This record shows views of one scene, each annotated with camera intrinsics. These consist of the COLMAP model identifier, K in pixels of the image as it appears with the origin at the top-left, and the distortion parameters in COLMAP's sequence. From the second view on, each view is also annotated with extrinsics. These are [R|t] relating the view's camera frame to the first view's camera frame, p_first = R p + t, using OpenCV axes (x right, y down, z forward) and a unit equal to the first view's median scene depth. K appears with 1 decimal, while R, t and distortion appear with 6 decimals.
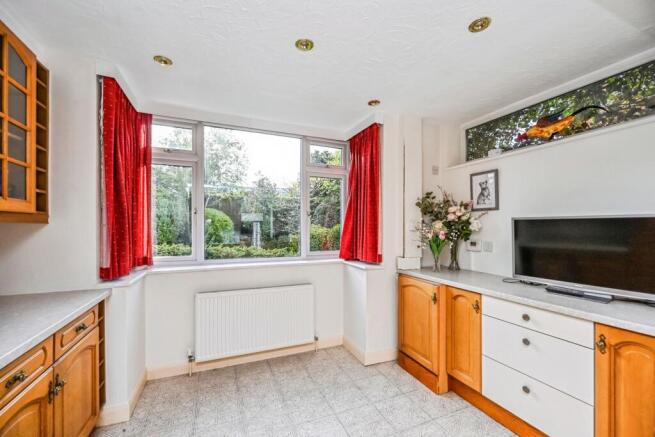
lens RADIAL K [[265.8, 0, 324.4], [0, 265.8, 224.9], [0, 0, 1]] dist [0.003897, 0.002635]
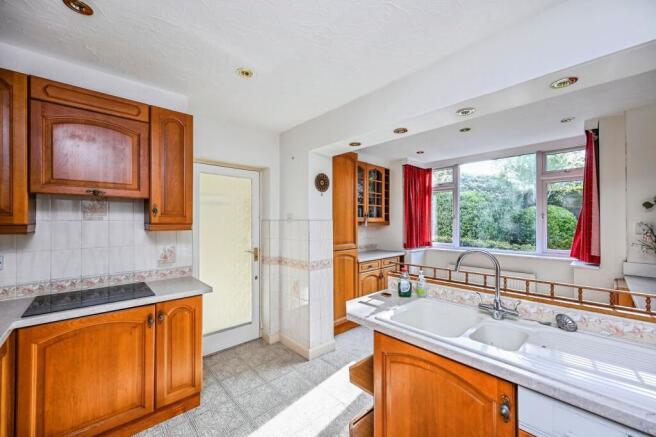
lens RADIAL K [[266.2, 0, 328.9], [0, 266.2, 221.0], [0, 0, 1]] dist [0.003897, 0.002635]
pose [[0.336516, -0.009112, -0.941633, 0.901154], [0.004911, 0.999957, -0.007921, -0.019715], [0.941665, -0.001959, 0.336547, -0.340289]]
